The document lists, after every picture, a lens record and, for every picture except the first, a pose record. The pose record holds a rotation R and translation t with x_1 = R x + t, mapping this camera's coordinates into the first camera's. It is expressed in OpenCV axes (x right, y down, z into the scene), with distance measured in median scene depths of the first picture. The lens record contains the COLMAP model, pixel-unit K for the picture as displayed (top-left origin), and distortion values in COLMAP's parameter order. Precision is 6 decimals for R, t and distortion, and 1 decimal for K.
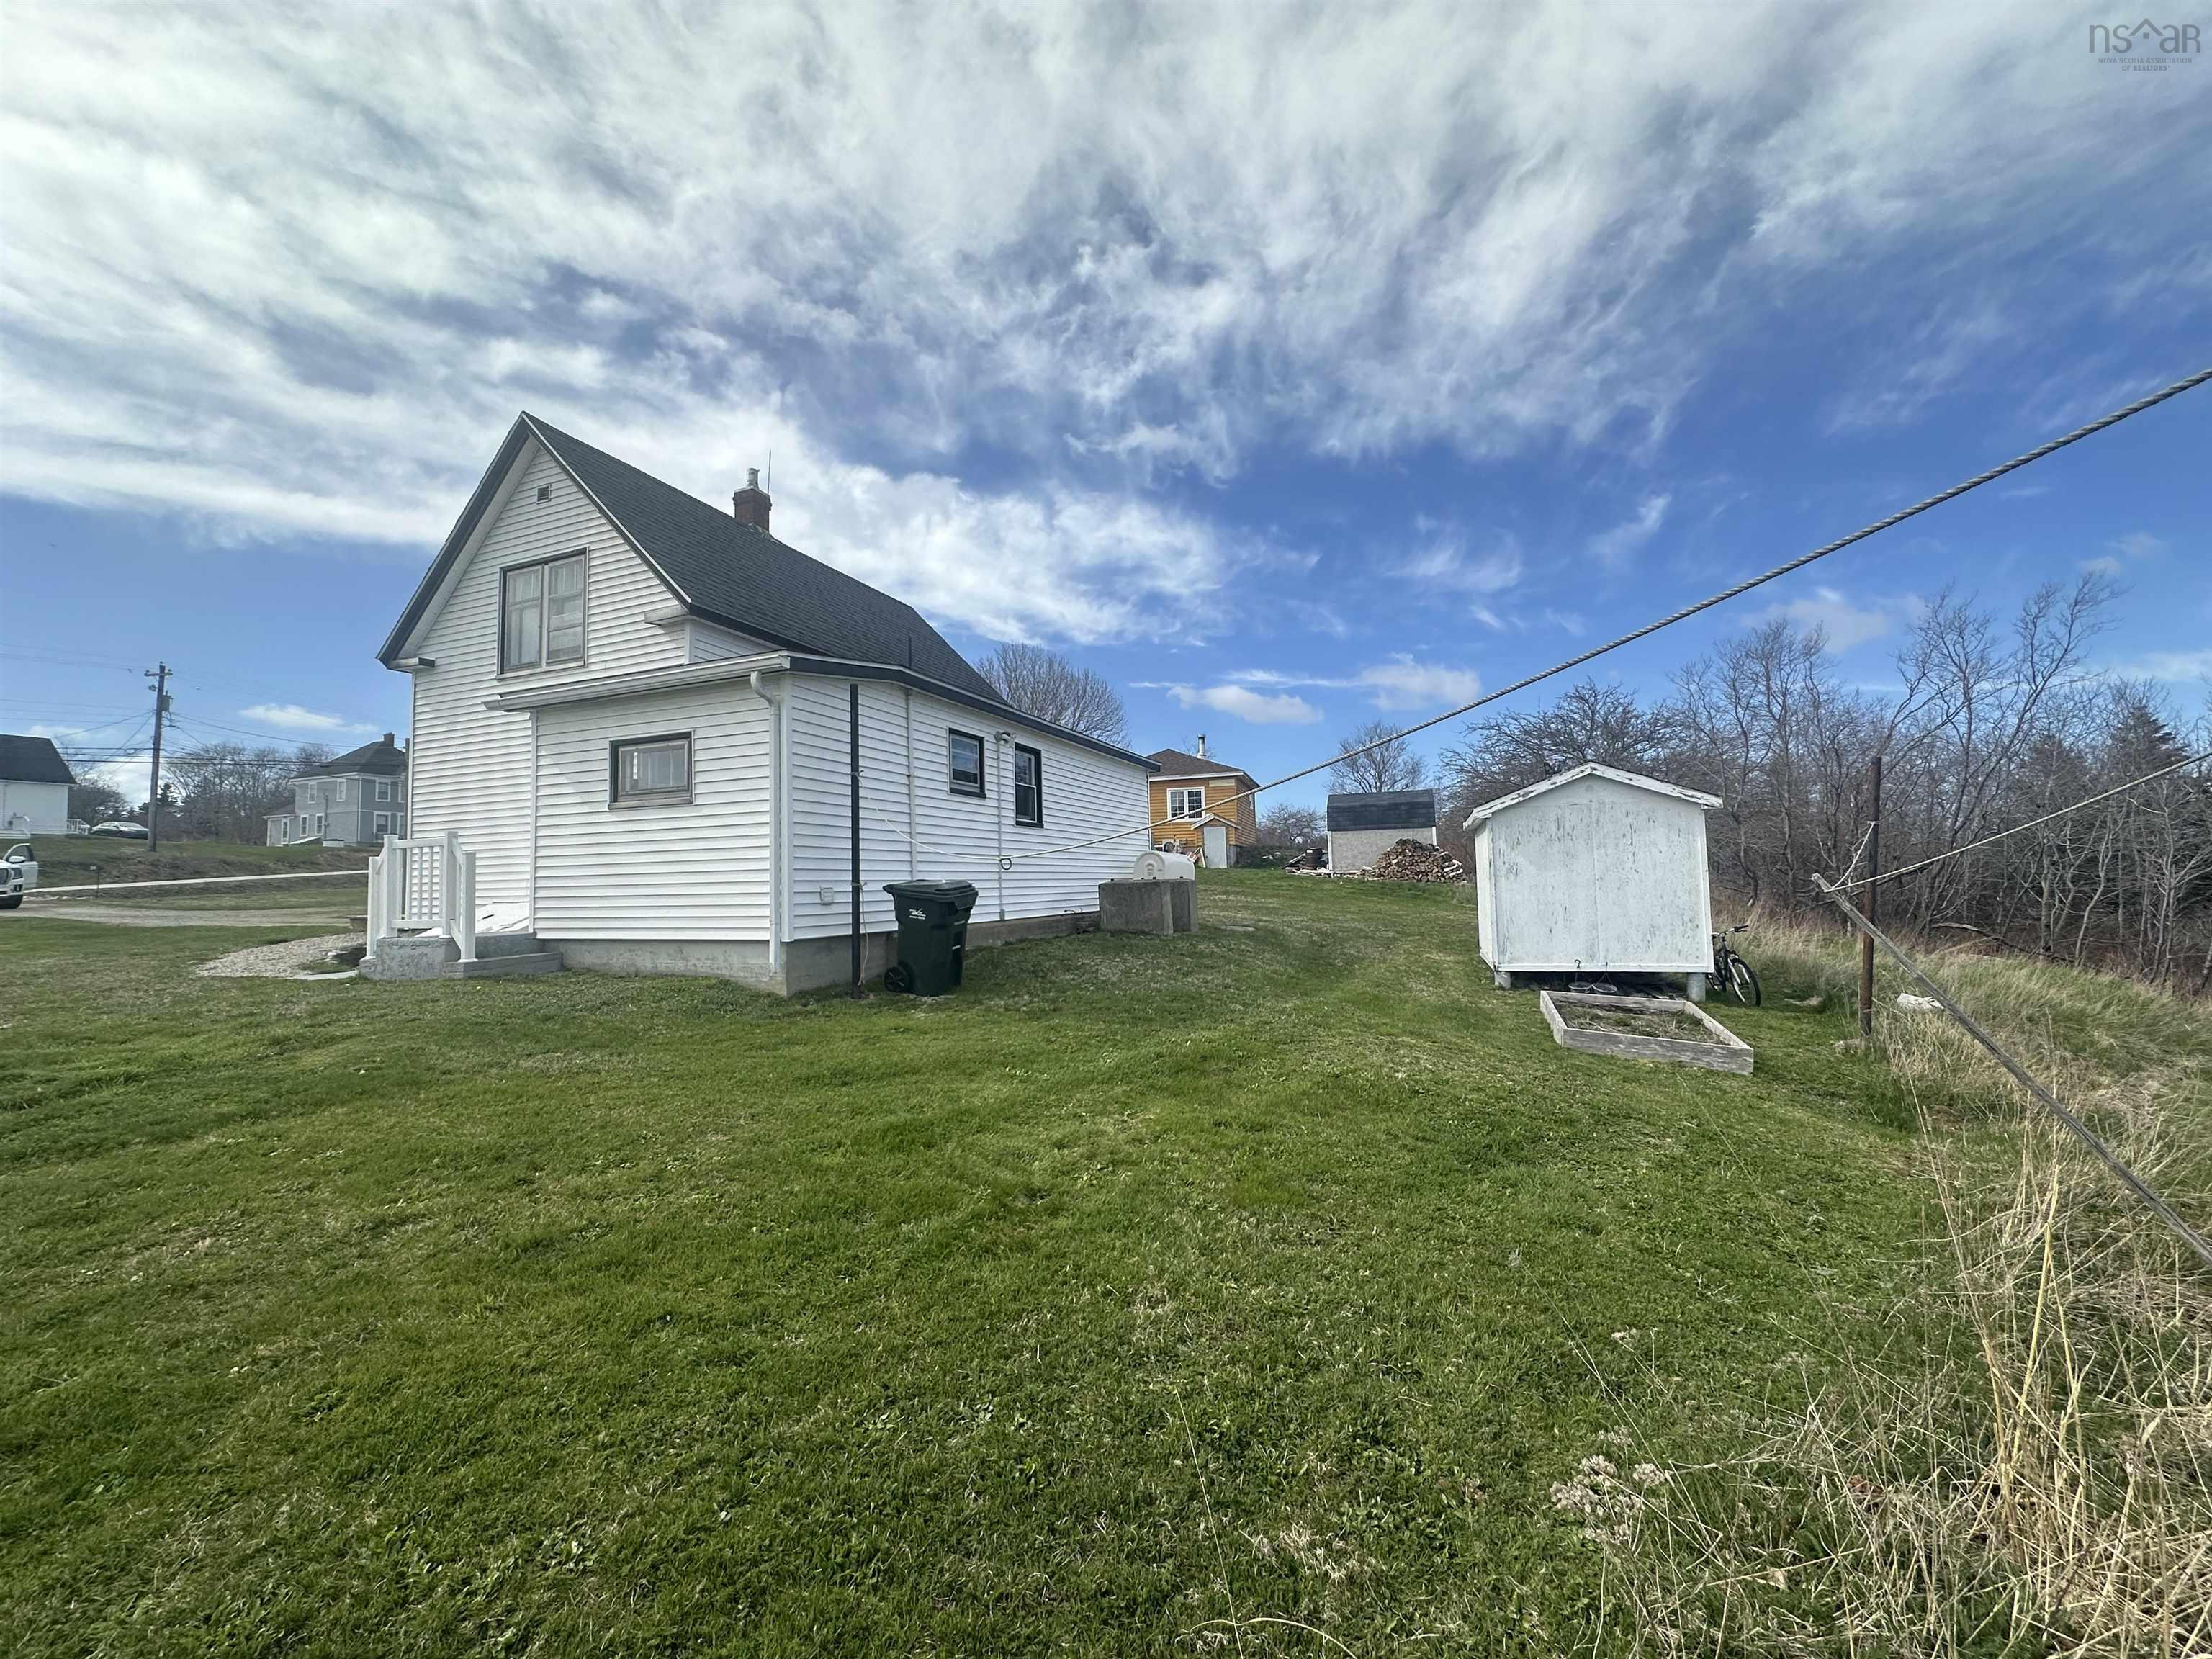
lens RADIAL K [[884.5, 0, 1117.0], [0, 884.5, 830.5], [0, 0, 1]] dist [-0.001080, 0.000408]
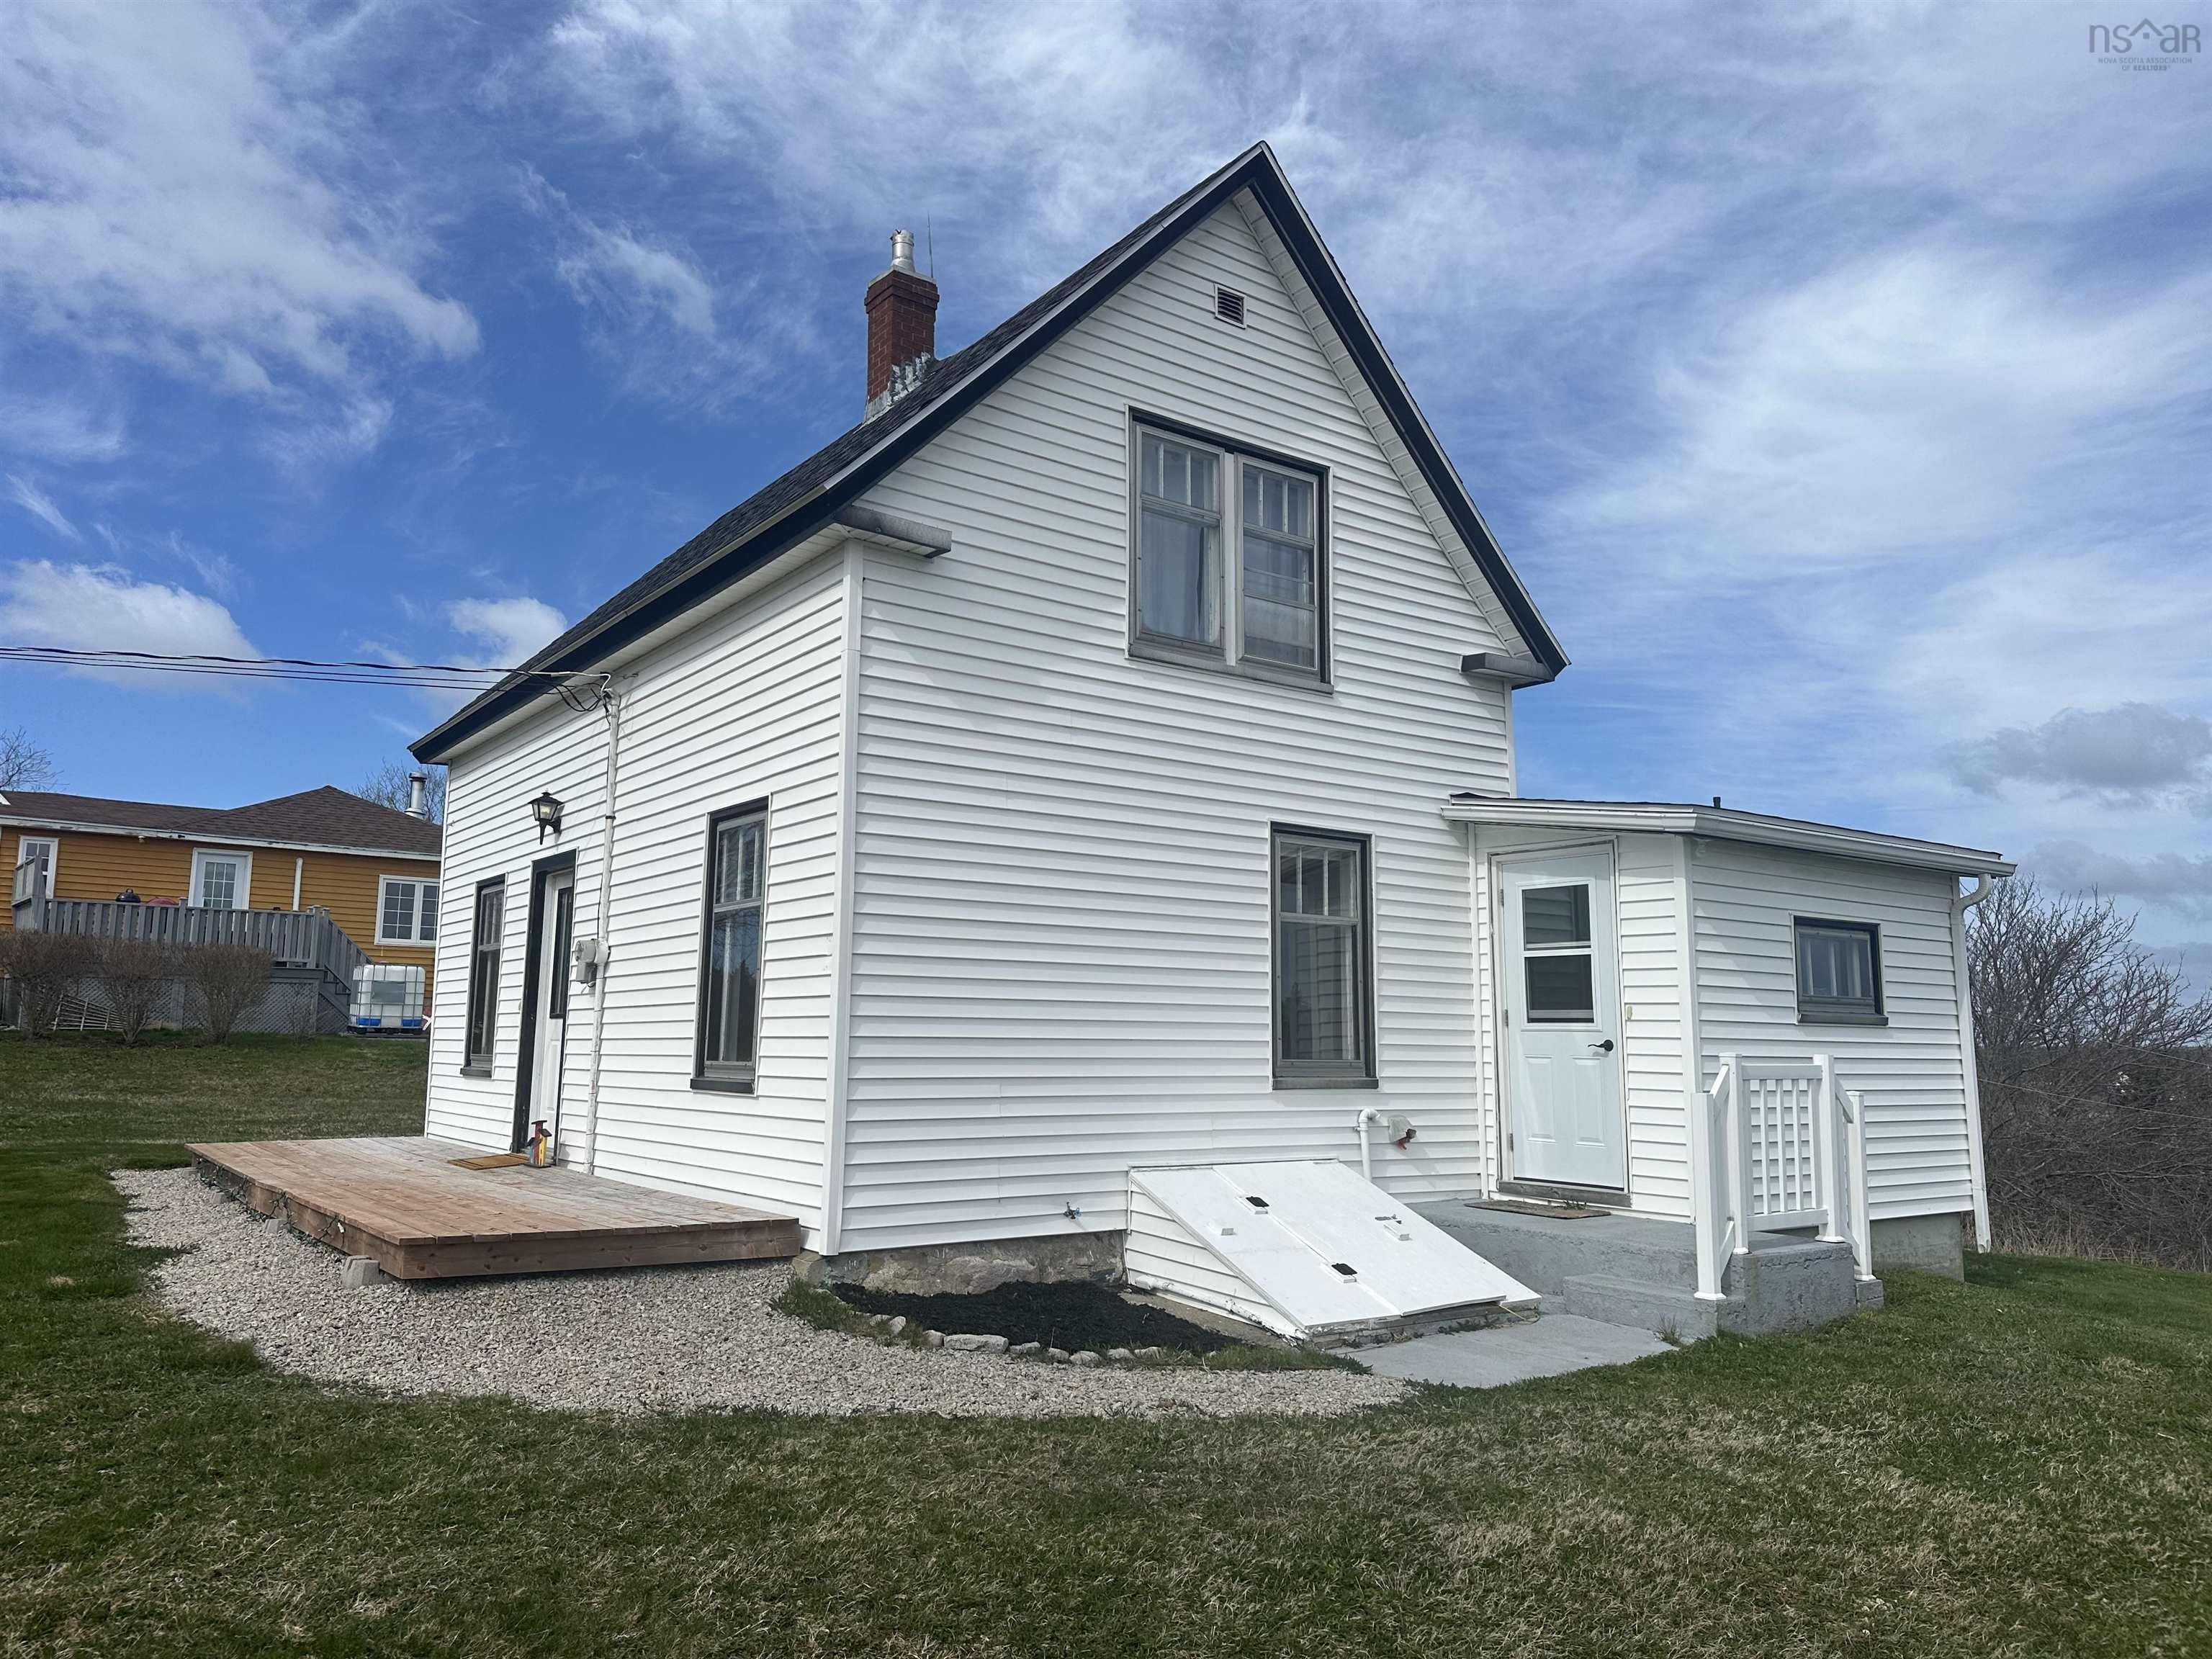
lens RADIAL K [[1572.0, 0, 1106.0], [0, 1572.0, 829.5], [0, 0, 1]] dist [0.039374, -0.052779]
pose [[0.541259, 0.140735, 0.828995, -1.816291], [-0.073684, 0.990040, -0.119966, 0.012851], [-0.837621, 0.003849, 0.546238, 0.787559]]
